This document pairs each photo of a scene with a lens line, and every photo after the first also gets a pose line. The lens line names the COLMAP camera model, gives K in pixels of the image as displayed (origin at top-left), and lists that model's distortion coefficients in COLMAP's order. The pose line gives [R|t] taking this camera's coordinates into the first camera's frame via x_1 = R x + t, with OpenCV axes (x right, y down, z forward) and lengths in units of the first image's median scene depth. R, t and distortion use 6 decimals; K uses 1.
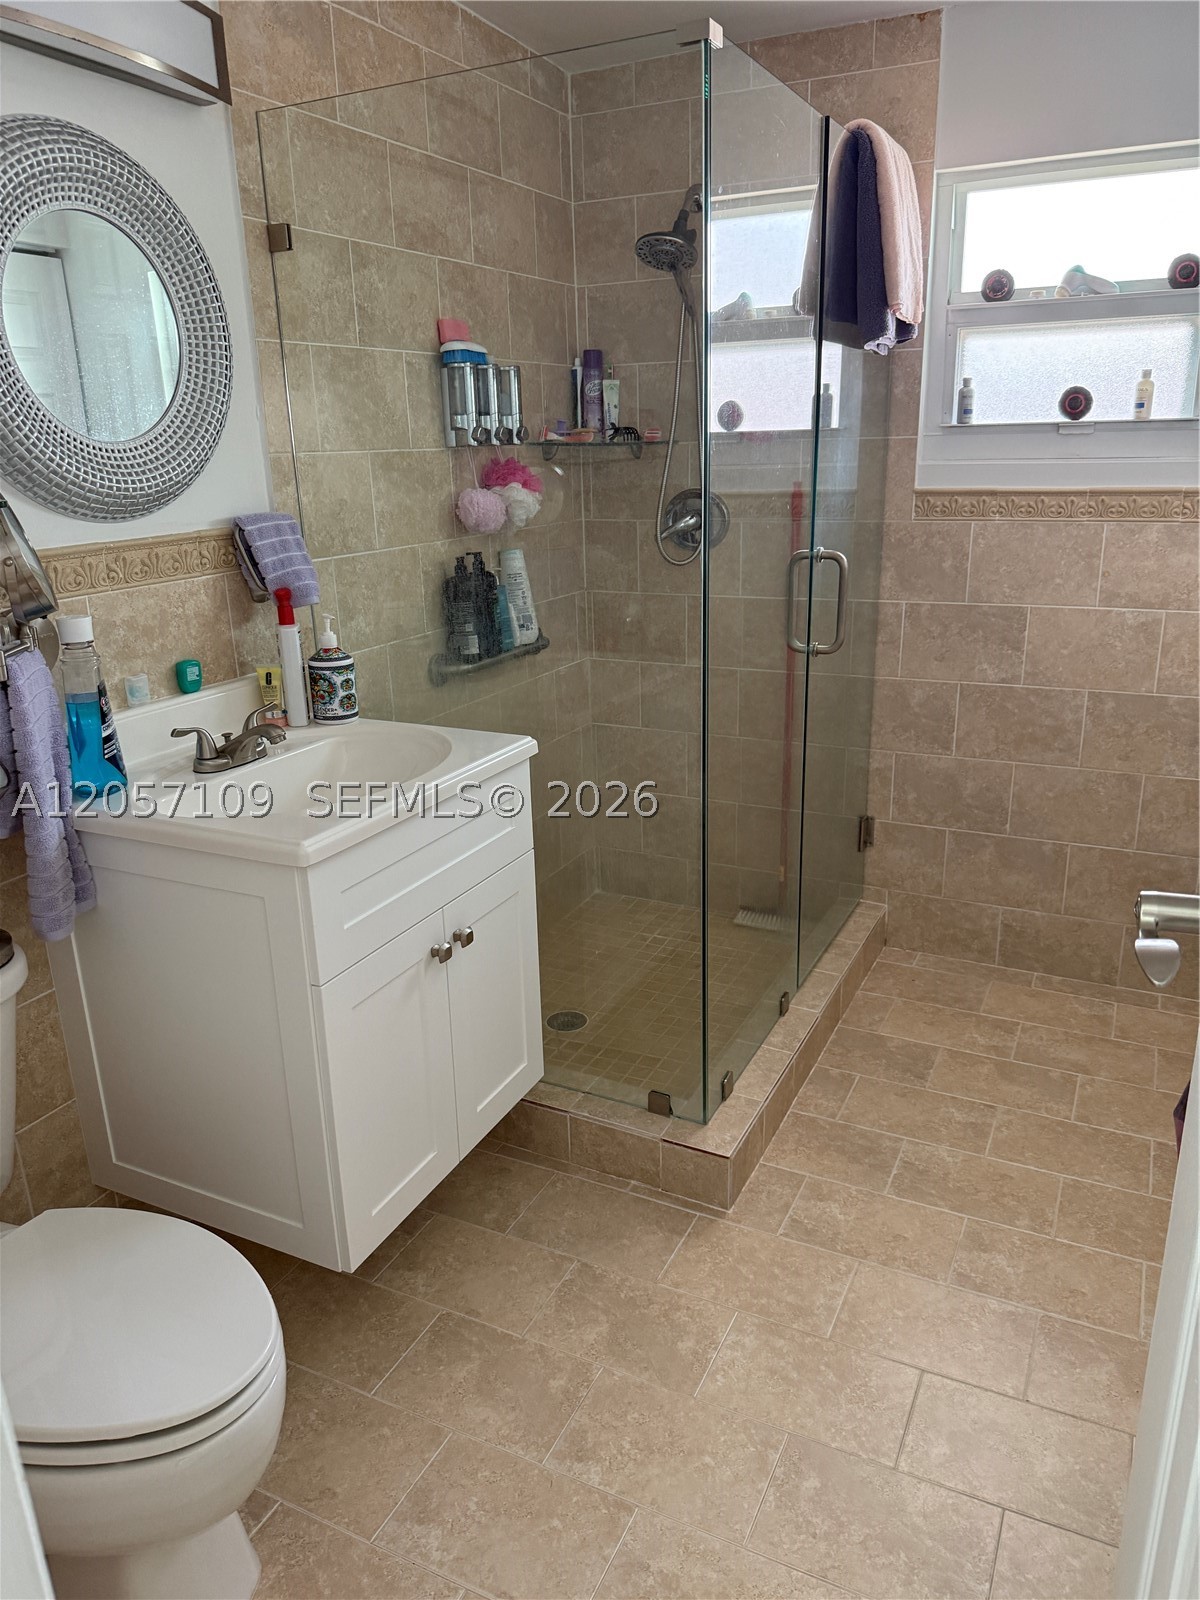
lens RADIAL K [[1113.2, 0, 600.0], [0, 1113.2, 800.0], [0, 0, 1]] dist [0.201170, -0.420549]
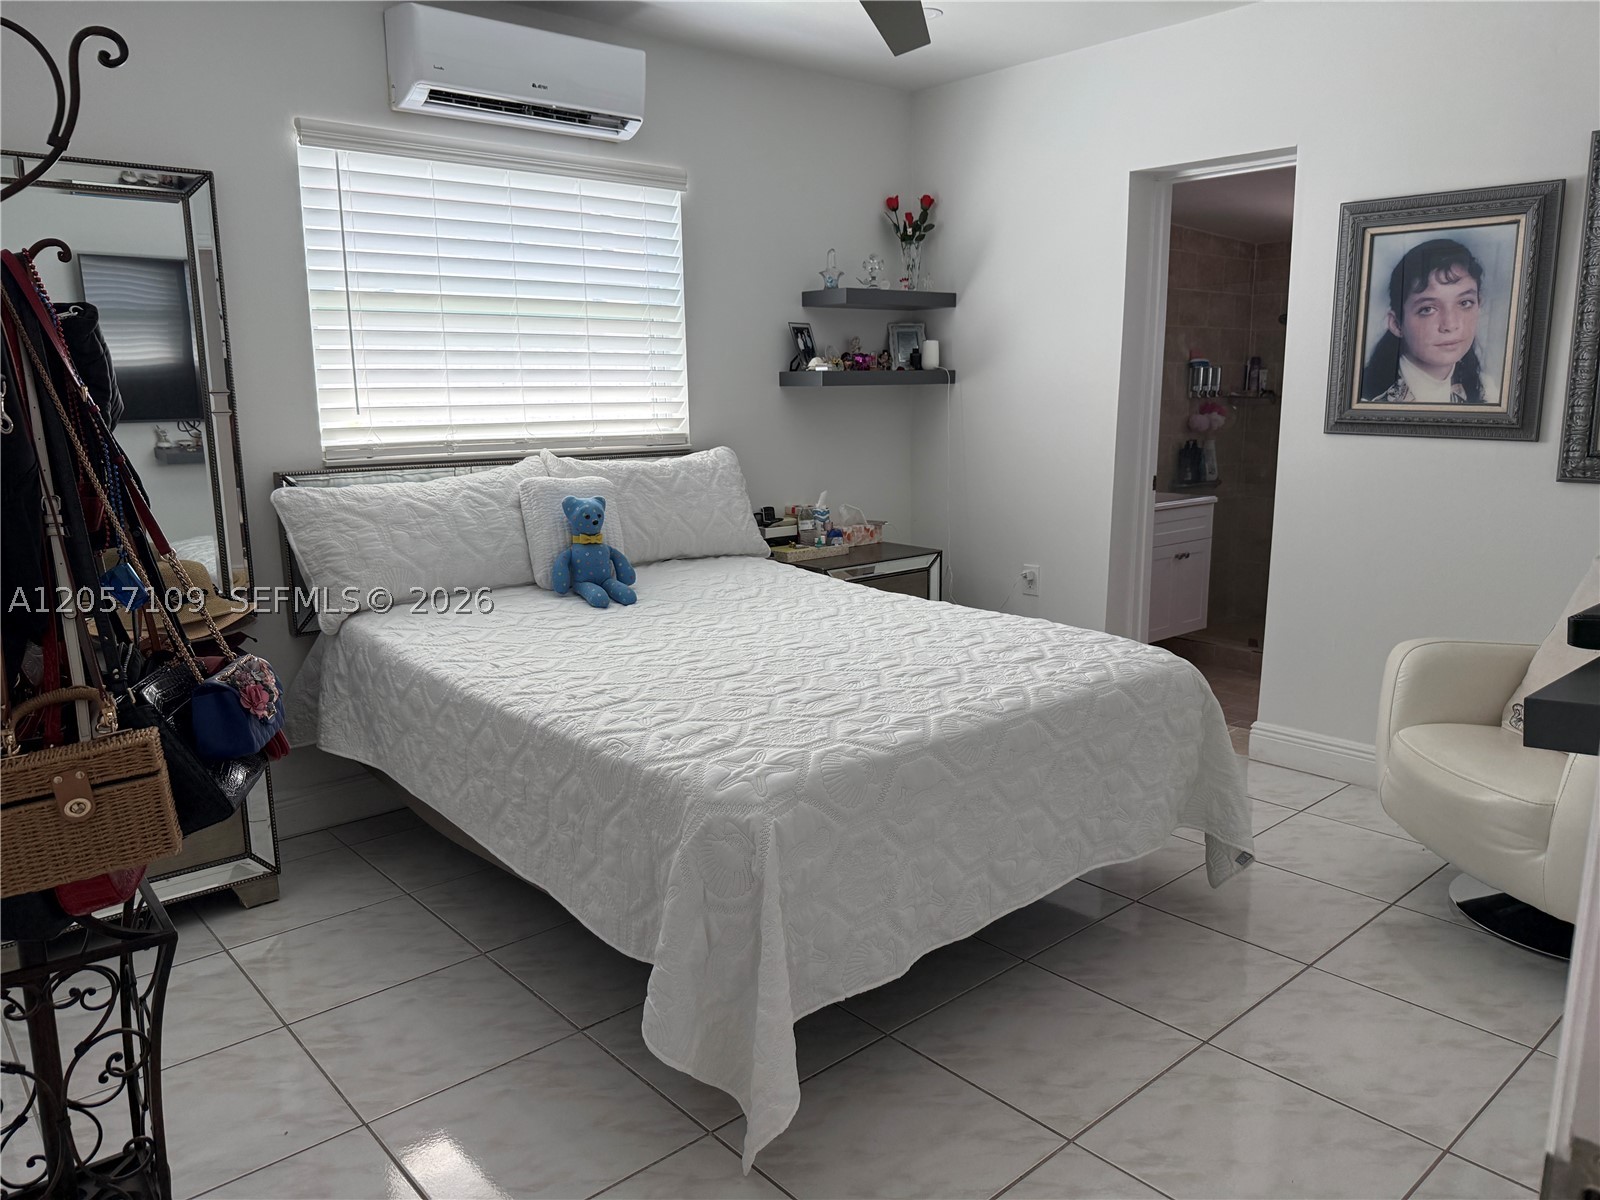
lens RADIAL K [[1113.2, 0, 800.1], [0, 1113.2, 595.6], [0, 0, 1]] dist [0.201170, -0.420549]
pose [[0.925309, 0.087409, -0.369002, 0.034844], [-0.131418, 0.986686, -0.095817, 0.451952], [0.355714, 0.137154, 0.924476, -1.498037]]
